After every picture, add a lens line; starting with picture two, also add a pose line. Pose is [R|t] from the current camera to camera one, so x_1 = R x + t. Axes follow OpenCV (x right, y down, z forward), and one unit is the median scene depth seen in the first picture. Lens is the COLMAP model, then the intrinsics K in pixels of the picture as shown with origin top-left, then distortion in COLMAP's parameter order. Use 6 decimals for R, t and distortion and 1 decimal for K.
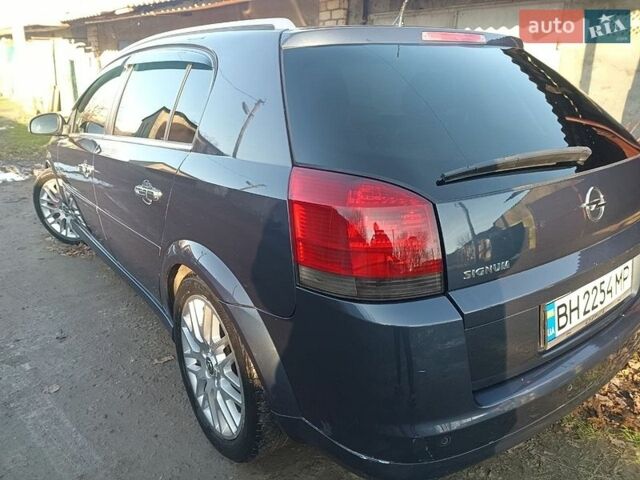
lens RADIAL K [[449.4, 0, 323.2], [0, 449.4, 243.5], [0, 0, 1]] dist [0.059915, -0.074314]
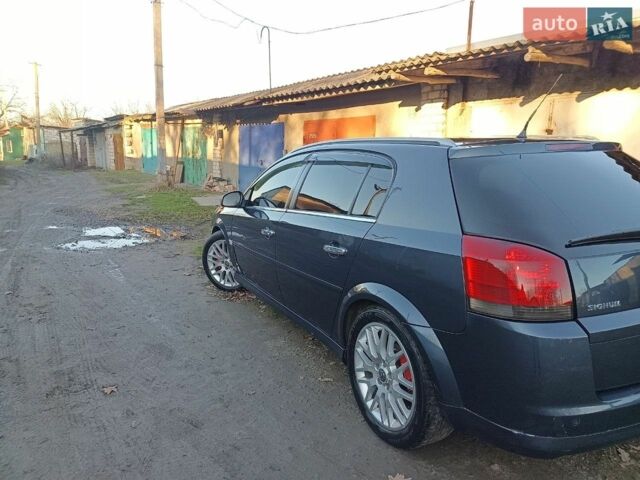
lens RADIAL K [[449.4, 0, 323.2], [0, 449.4, 243.5], [0, 0, 1]] dist [0.059915, -0.074314]
pose [[0.984908, 0.023701, -0.171446, -0.197364], [-0.048199, 0.988953, -0.140176, 0.073608], [0.166230, 0.146324, 0.975170, -0.426961]]
